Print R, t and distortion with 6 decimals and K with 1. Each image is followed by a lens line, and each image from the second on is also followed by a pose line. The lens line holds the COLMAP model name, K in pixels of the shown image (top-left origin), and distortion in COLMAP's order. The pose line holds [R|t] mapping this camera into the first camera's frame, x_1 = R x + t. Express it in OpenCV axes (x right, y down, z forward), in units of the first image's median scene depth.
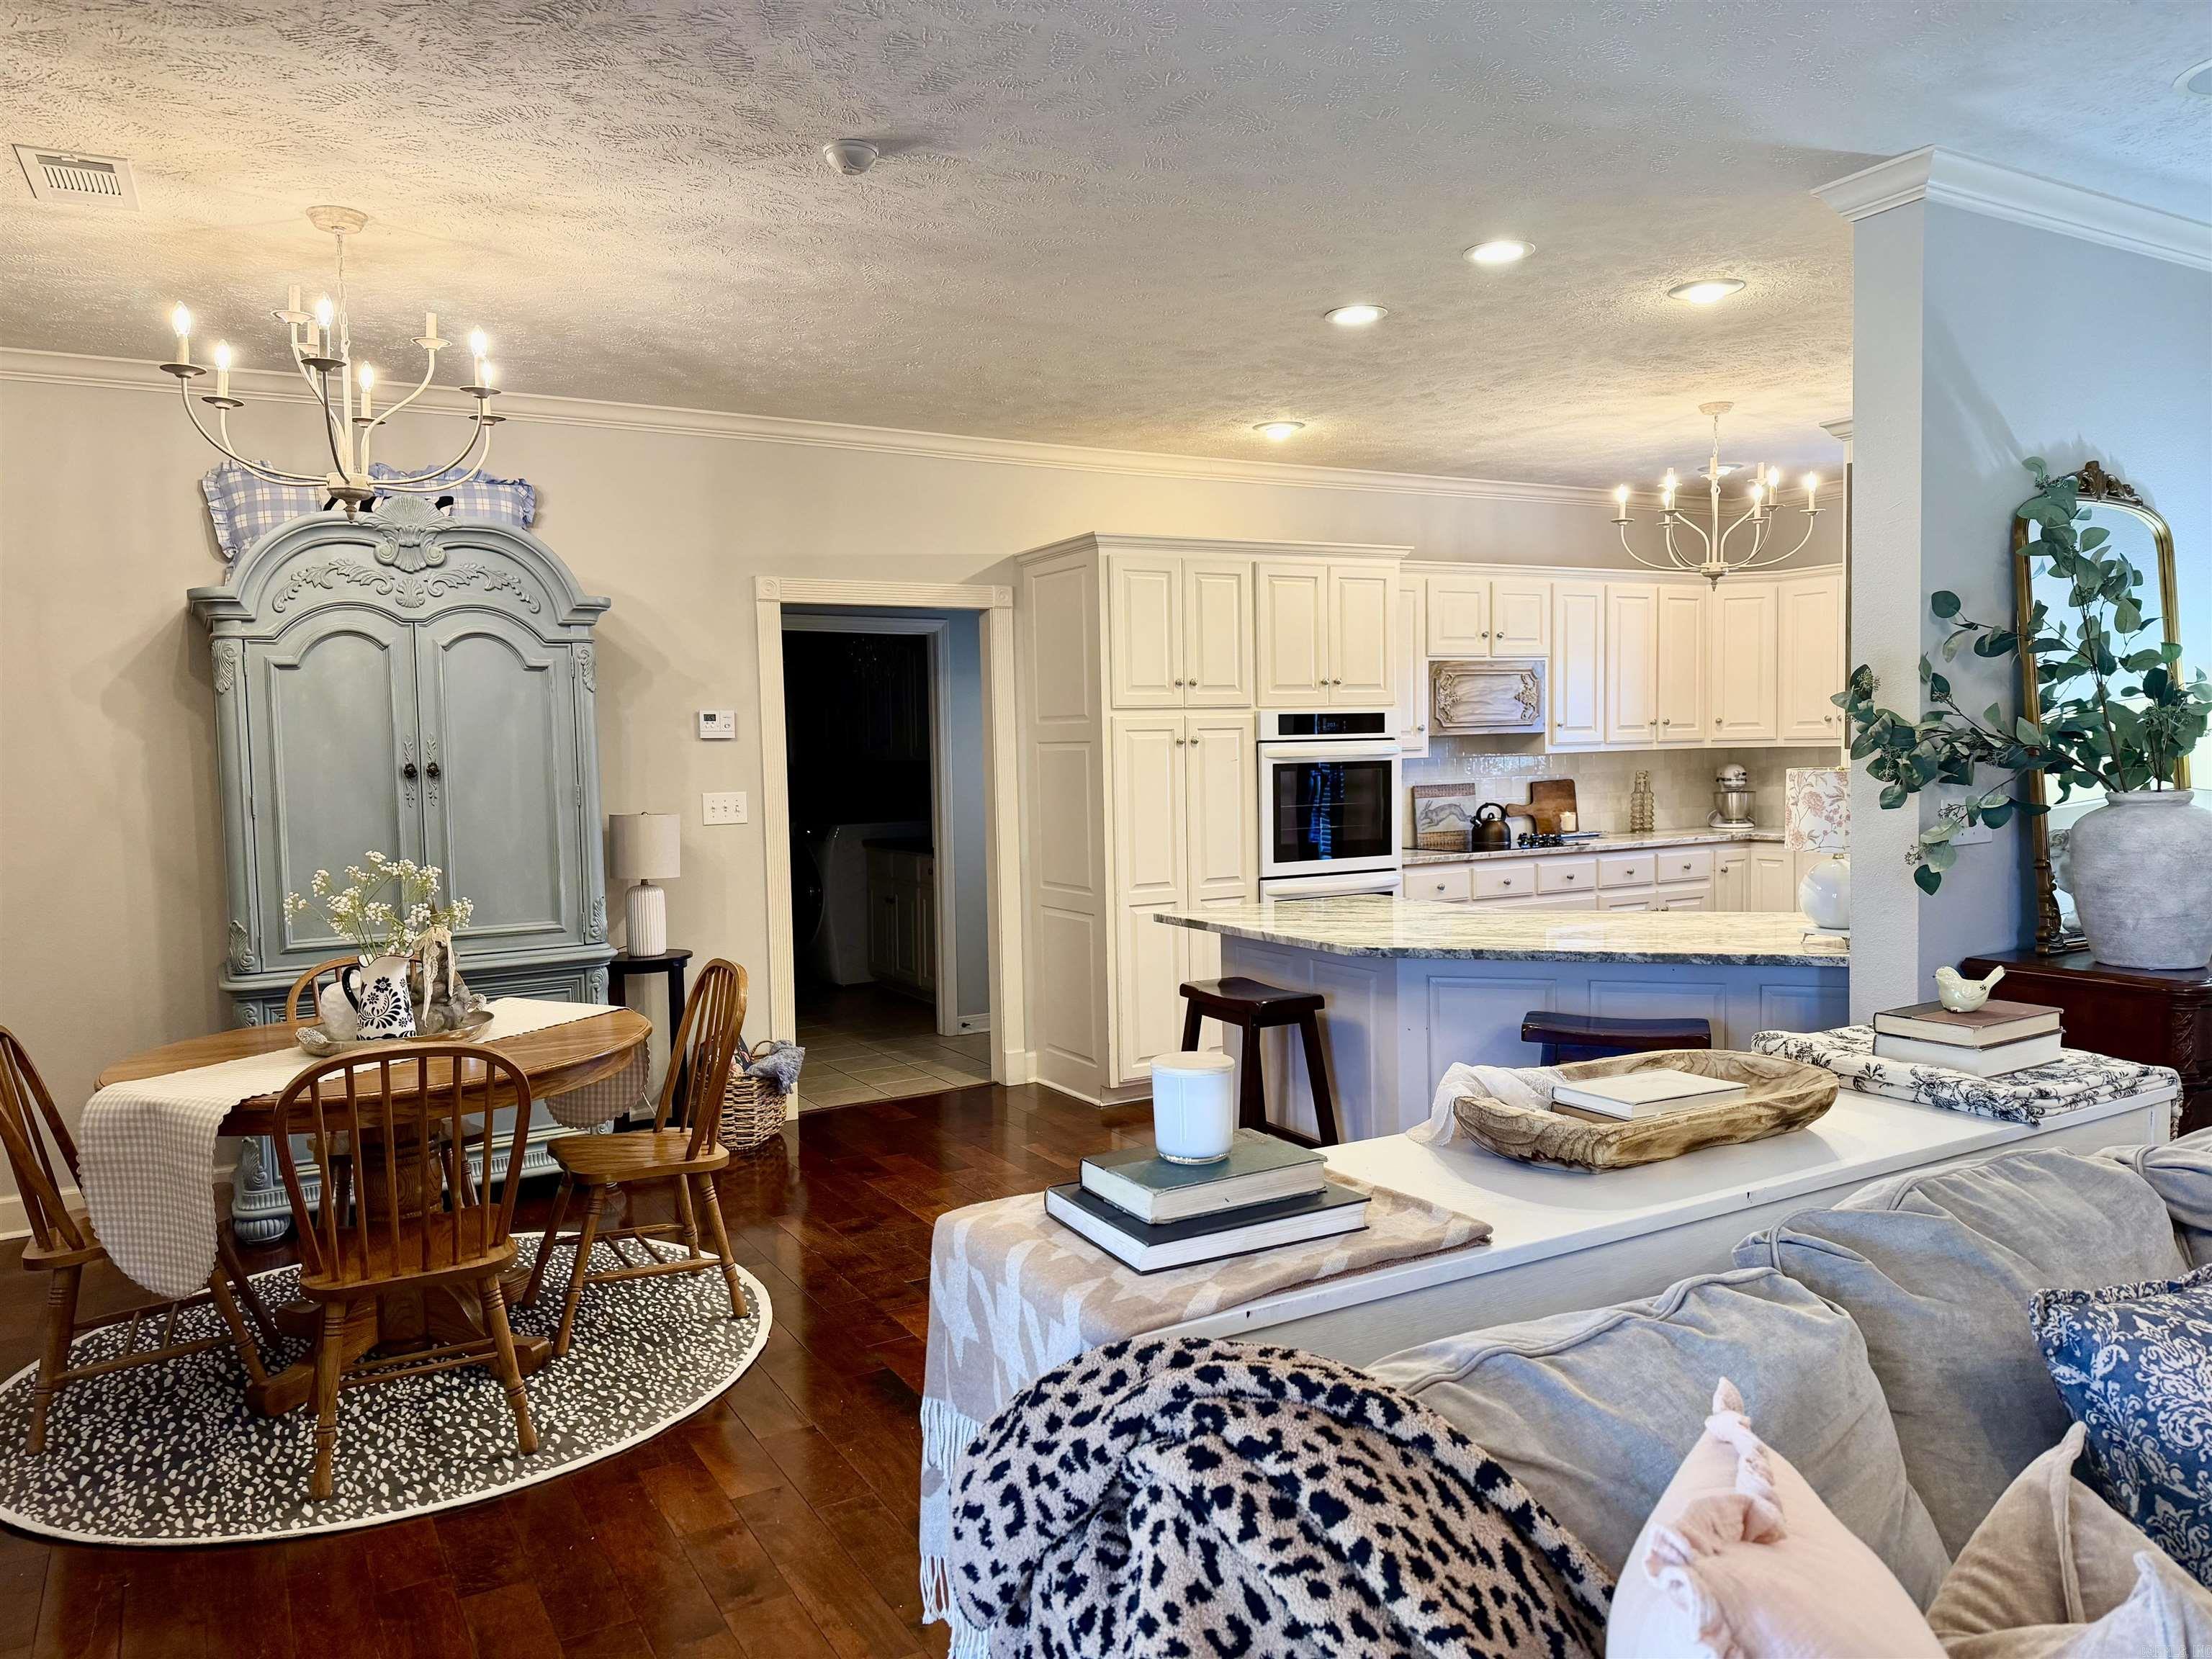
lens RADIAL K [[1551.1, 0, 1106.0], [0, 1551.1, 829.5], [0, 0, 1]] dist [0.166221, -0.286126]
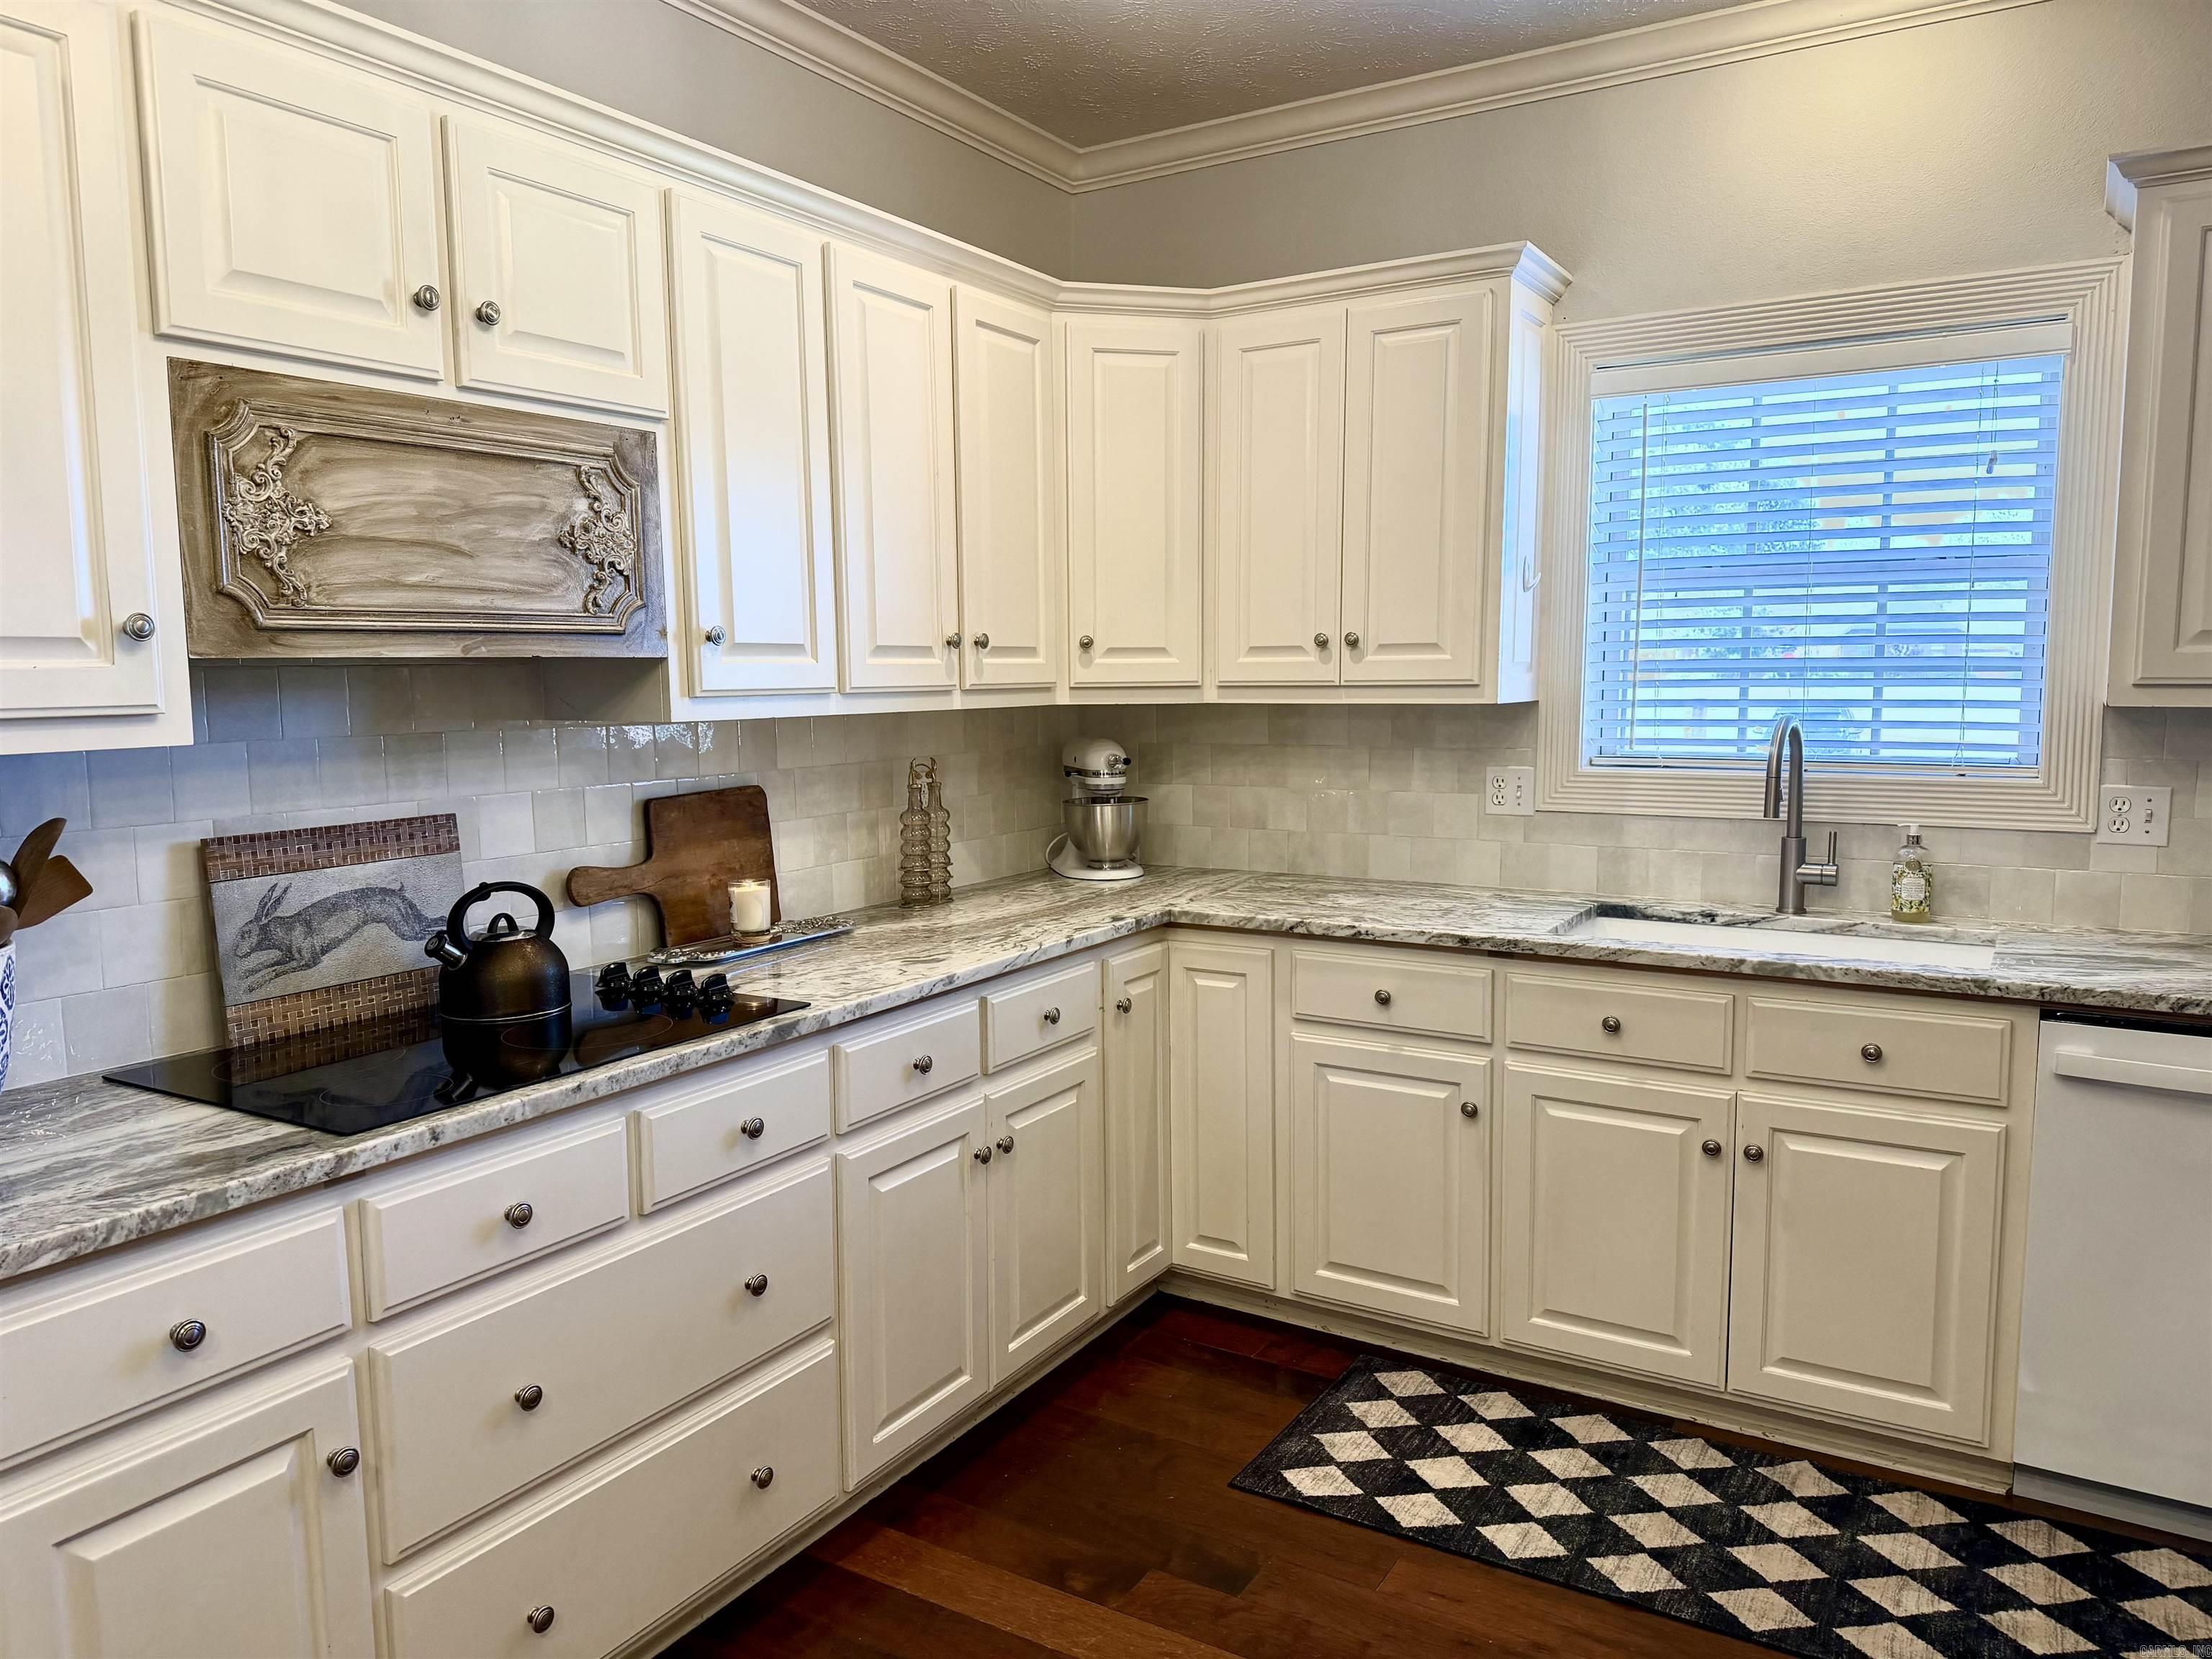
lens RADIAL K [[1551.1, 0, 1106.0], [0, 1551.1, 829.5], [0, 0, 1]] dist [0.166221, -0.286126]
pose [[0.879832, -0.037681, 0.473790, 0.201671], [0.018273, 0.998797, 0.045501, -0.039217], [-0.474934, -0.031375, 0.879462, 0.661736]]
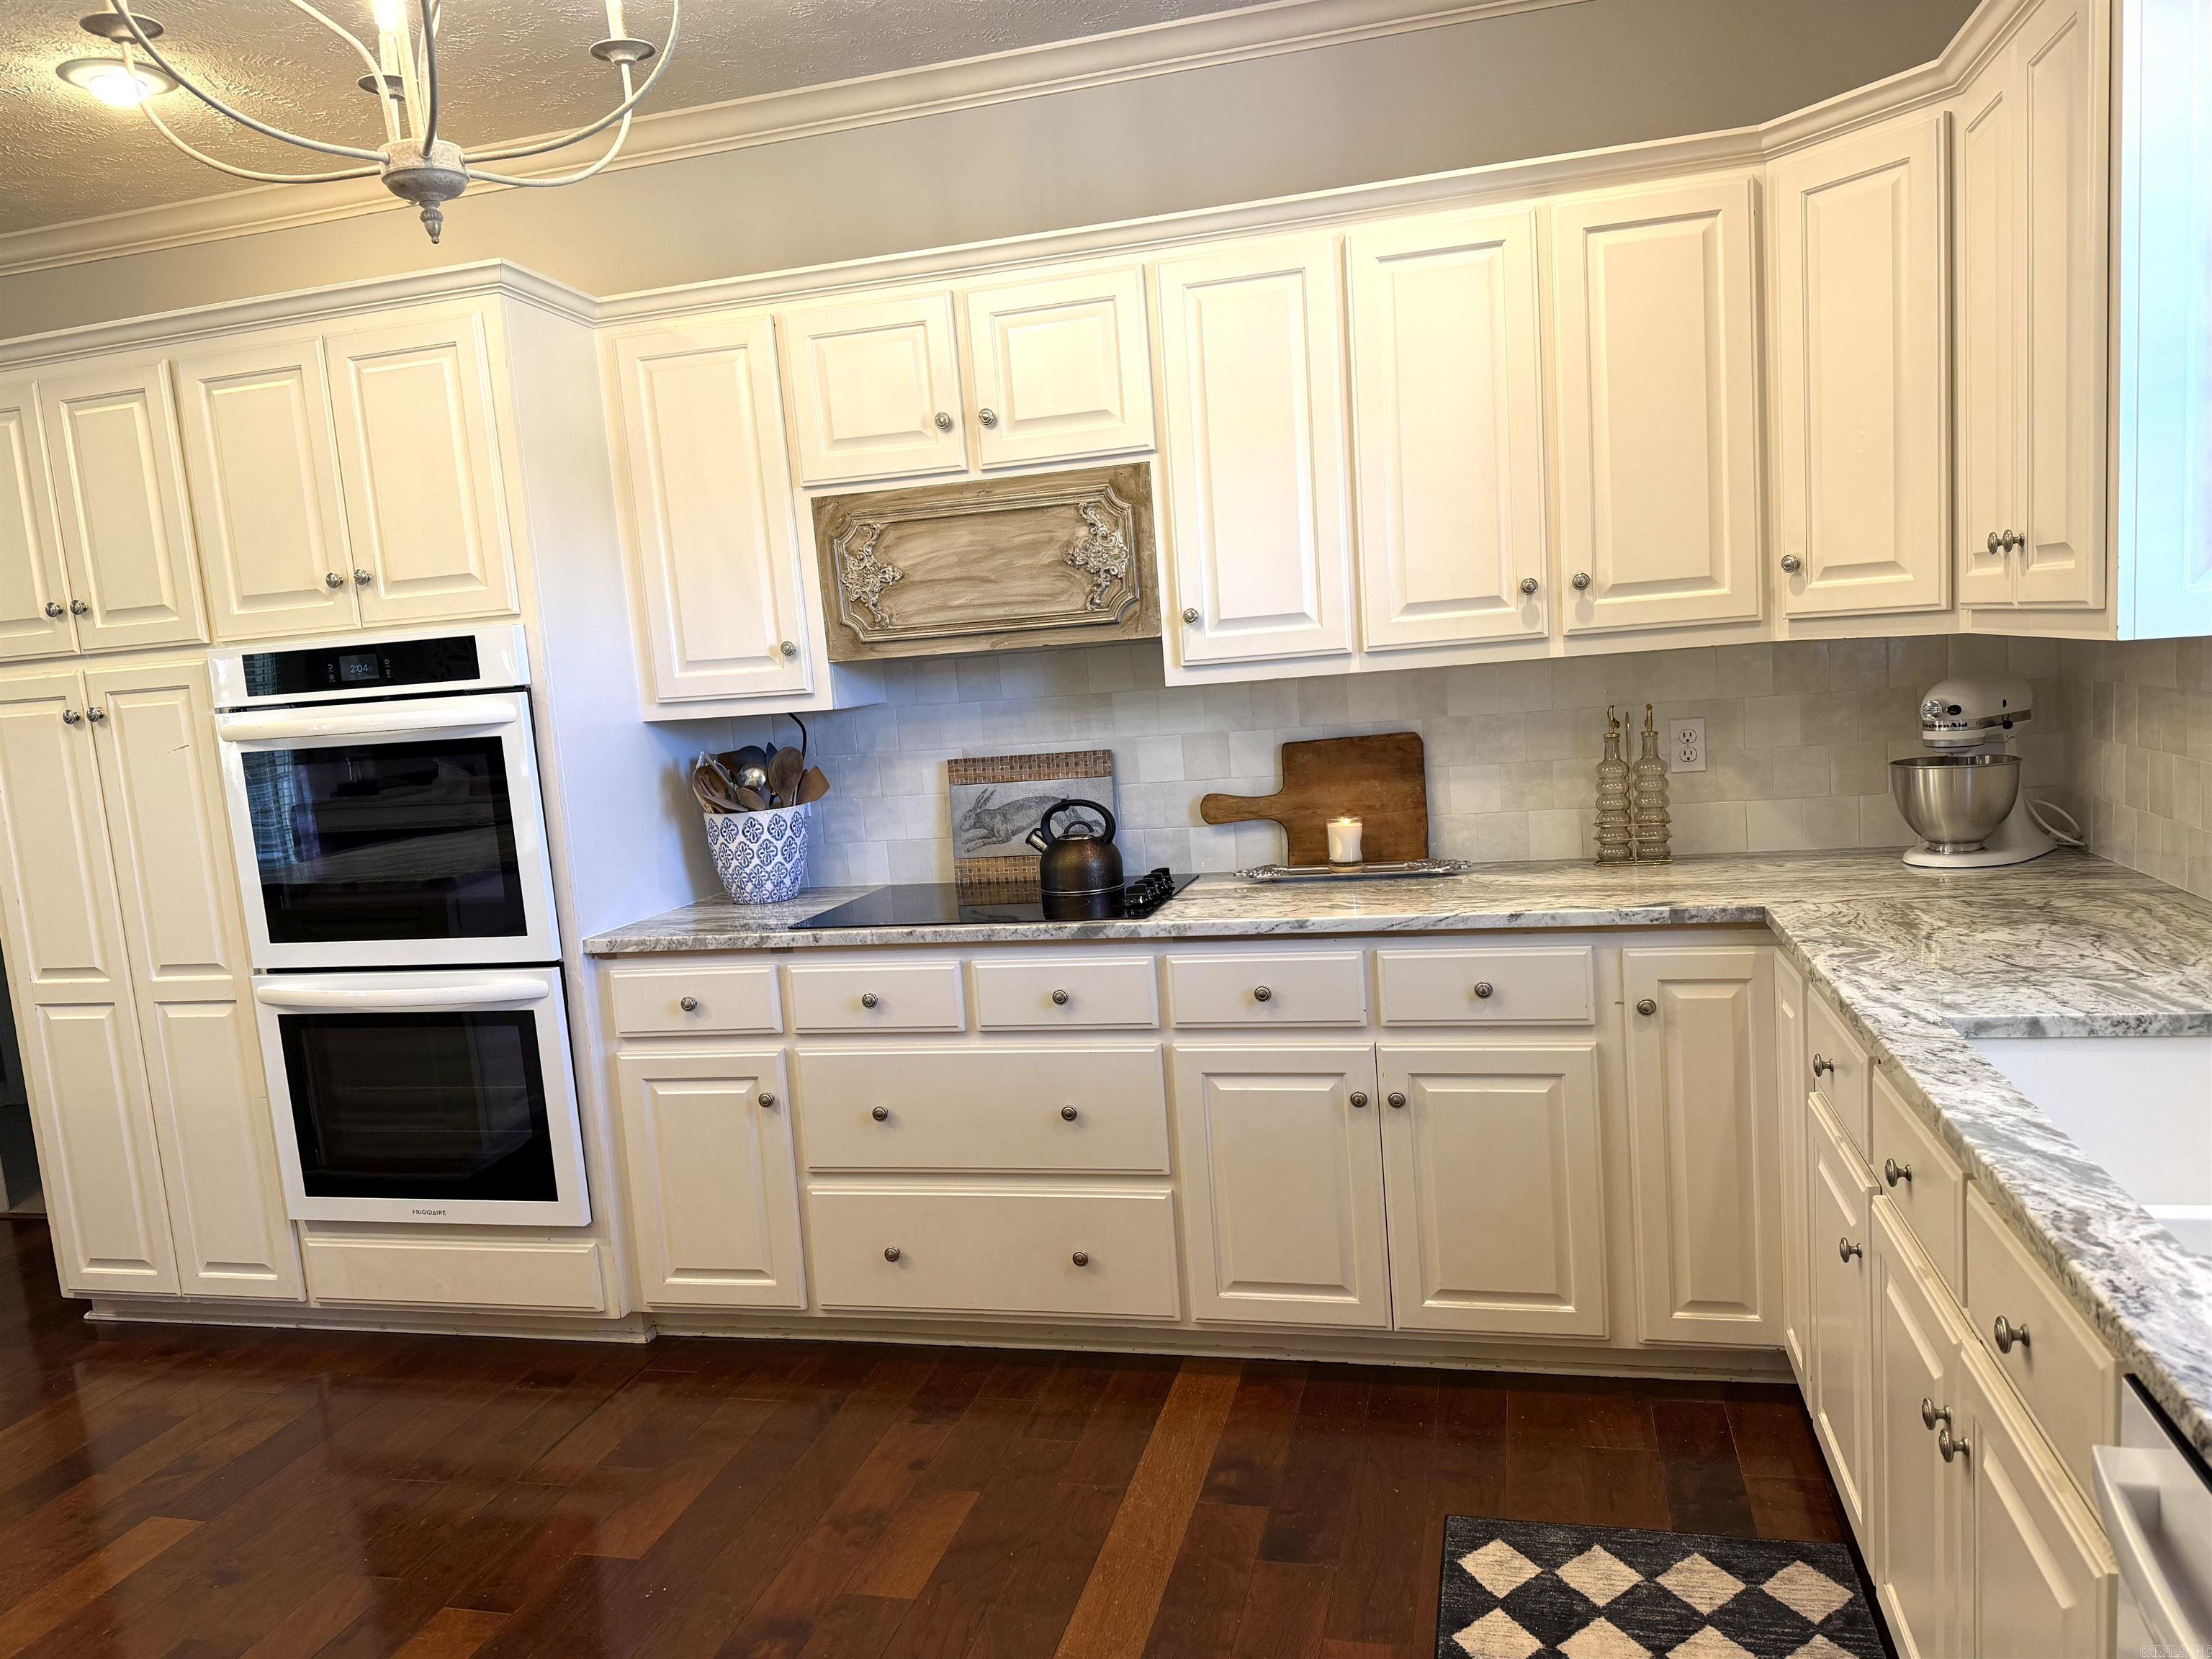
lens RADIAL K [[1551.1, 0, 1106.0], [0, 1551.1, 829.5], [0, 0, 1]] dist [0.166221, -0.286126]
pose [[0.703840, 0.050329, -0.708574, 0.563319], [0.021407, 0.995531, 0.091975, -0.048861], [0.710036, -0.079904, 0.699617, 0.687814]]
